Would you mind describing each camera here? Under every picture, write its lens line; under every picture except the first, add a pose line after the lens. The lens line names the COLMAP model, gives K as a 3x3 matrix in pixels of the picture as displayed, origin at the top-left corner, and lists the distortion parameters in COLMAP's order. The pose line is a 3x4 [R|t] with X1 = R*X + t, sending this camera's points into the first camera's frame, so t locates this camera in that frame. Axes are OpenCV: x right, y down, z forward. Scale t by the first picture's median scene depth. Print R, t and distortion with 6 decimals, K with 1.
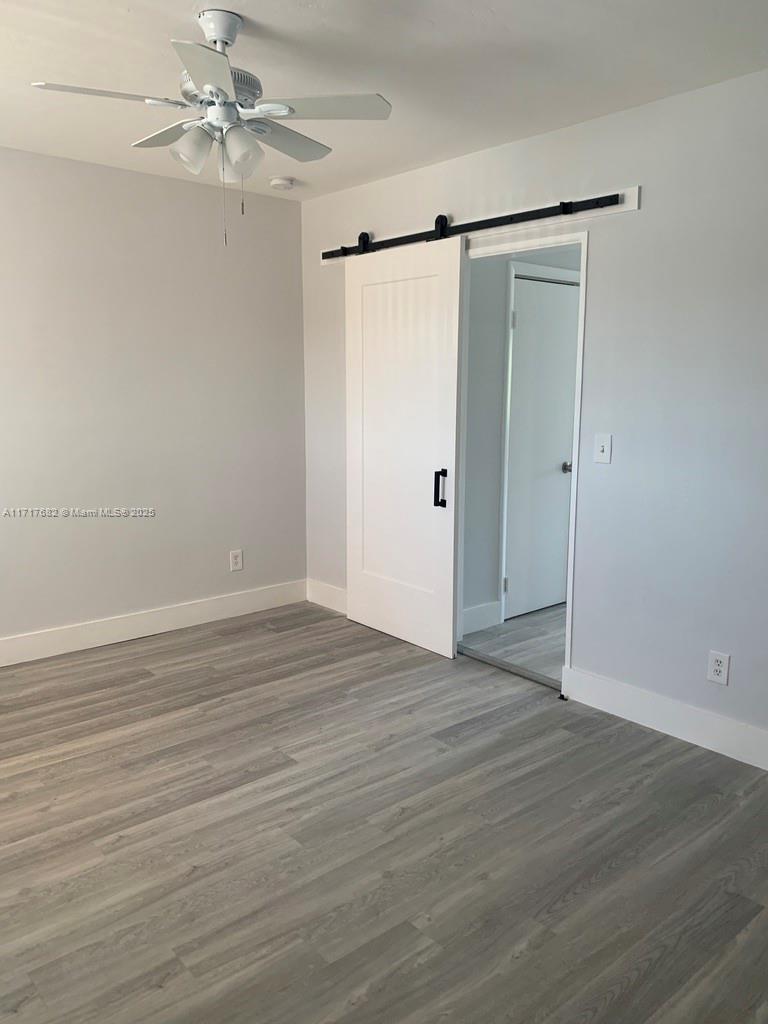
lens RADIAL K [[778.5, 0, 389.6], [0, 778.5, 507.3], [0, 0, 1]] dist [0.005609, -0.013471]
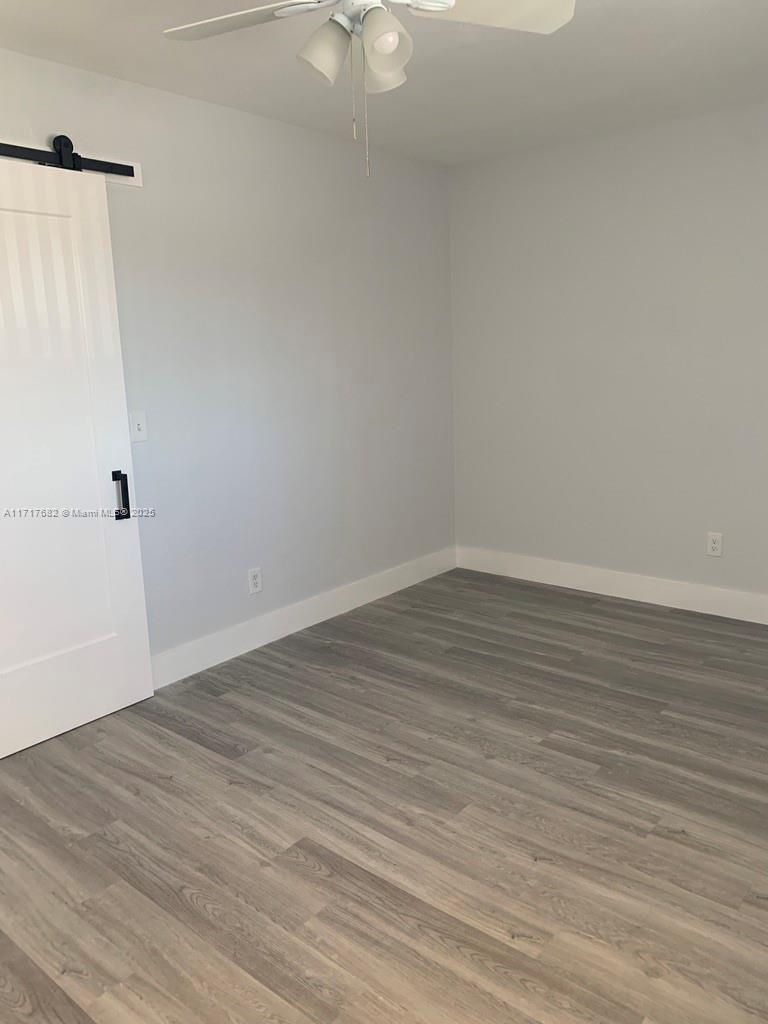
lens RADIAL K [[805.4, 0, 380.5], [0, 805.4, 484.4], [0, 0, 1]] dist [-0.001178, 0.004507]
pose [[-0.155918, -0.174548, 0.972226, -1.104684], [0.185145, 0.961654, 0.202342, -0.217567], [-0.970263, 0.211551, -0.117622, 1.207553]]
